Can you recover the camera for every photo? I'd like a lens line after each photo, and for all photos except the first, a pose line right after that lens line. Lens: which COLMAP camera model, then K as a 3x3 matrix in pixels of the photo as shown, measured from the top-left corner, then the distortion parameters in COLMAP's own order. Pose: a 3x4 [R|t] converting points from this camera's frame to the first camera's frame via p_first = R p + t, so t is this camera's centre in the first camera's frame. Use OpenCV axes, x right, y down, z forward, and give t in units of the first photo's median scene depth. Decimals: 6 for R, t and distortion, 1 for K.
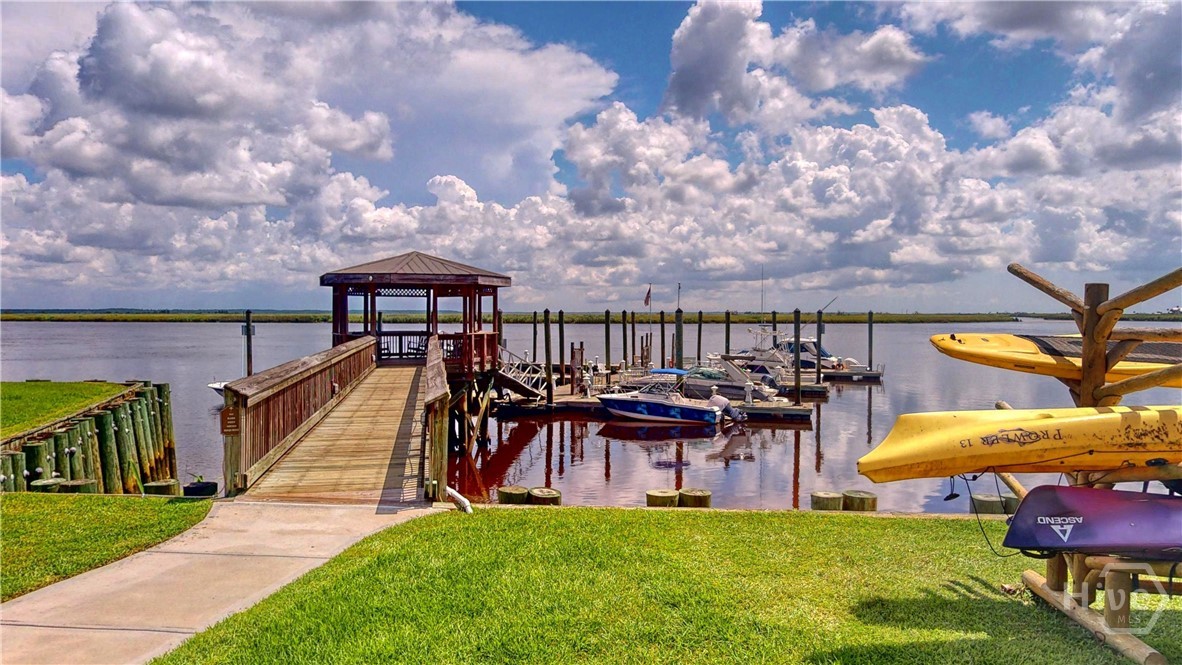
lens RADIAL K [[668.6, 0, 591.0], [0, 668.6, 332.5], [0, 0, 1]] dist [0.022423, 0.000608]
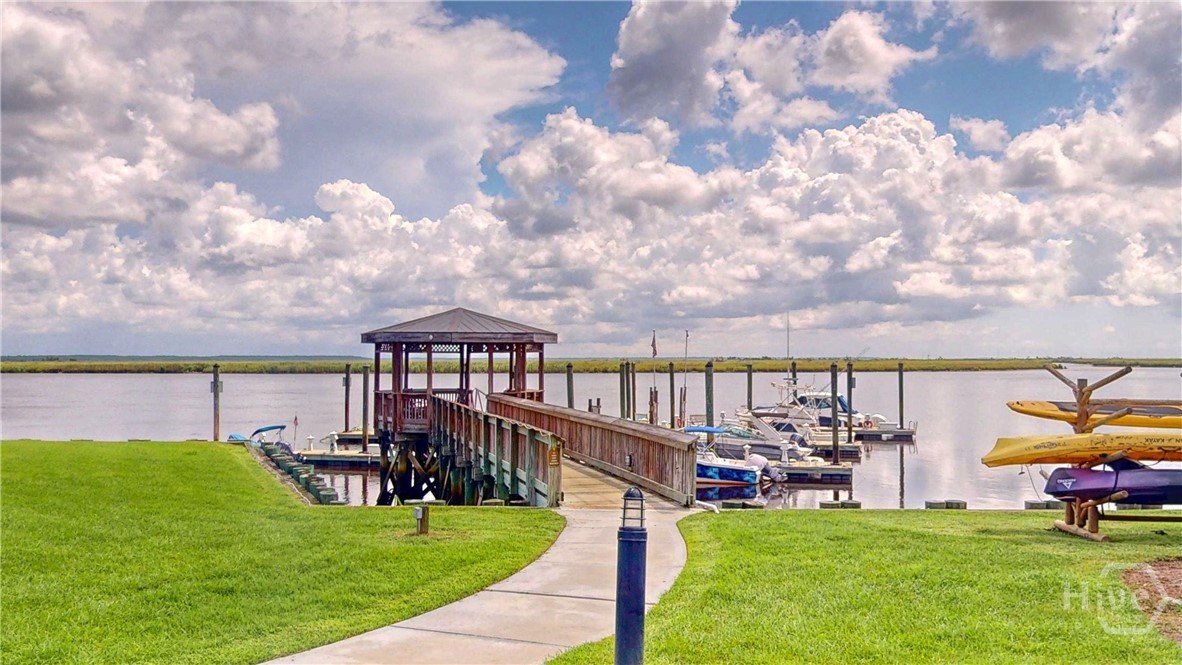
lens RADIAL K [[854.4, 0, 591.0], [0, 854.4, 332.5], [0, 0, 1]] dist [-0.001836, -0.006541]
pose [[0.997560, 0.001116, 0.069802, -0.119520], [0.003073, 0.998201, -0.059873, -0.007124], [-0.069743, 0.059942, 0.995762, -0.191200]]
